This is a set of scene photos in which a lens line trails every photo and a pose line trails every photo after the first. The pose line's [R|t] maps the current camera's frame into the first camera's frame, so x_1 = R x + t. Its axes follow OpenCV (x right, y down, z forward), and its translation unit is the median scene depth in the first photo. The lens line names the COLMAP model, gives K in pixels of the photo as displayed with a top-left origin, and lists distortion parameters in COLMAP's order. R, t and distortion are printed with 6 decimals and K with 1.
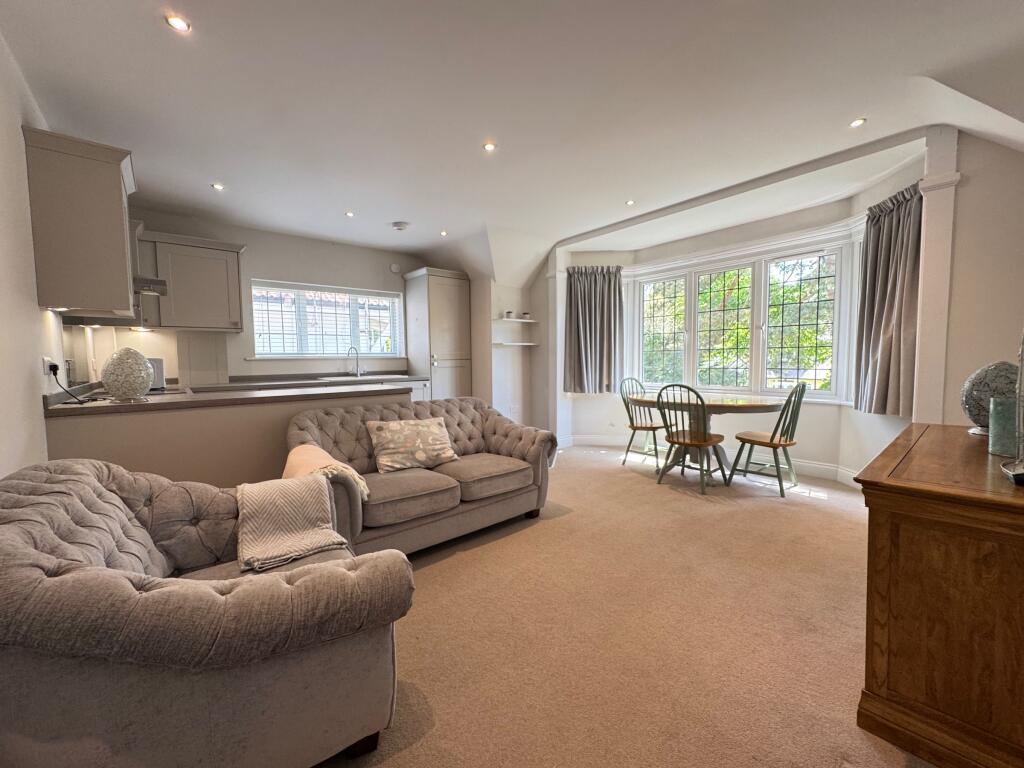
lens RADIAL K [[408.8, 0, 512.0], [0, 408.8, 384.0], [0, 0, 1]] dist [-0.001367, 0.000001]
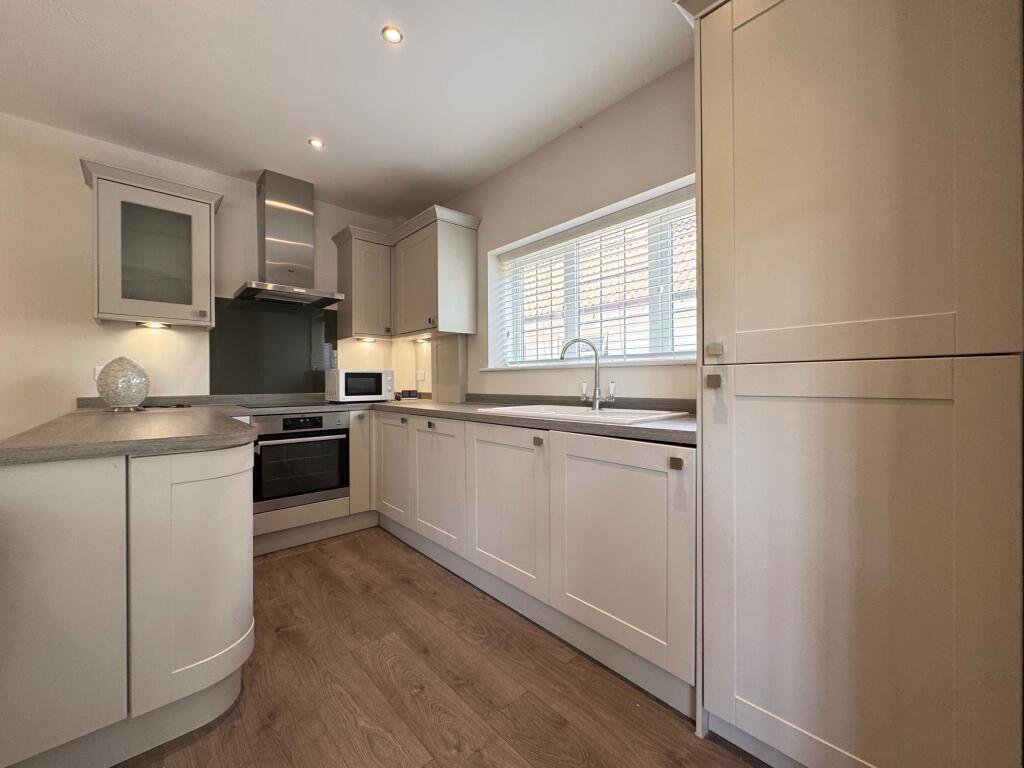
lens RADIAL K [[408.8, 0, 512.0], [0, 408.8, 384.0], [0, 0, 1]] dist [-0.001367, 0.000001]
pose [[0.016964, 0.016670, -0.999717, 0.042311], [-0.063951, 0.997832, 0.015553, -0.044332], [0.997809, 0.063669, 0.017993, 0.900240]]
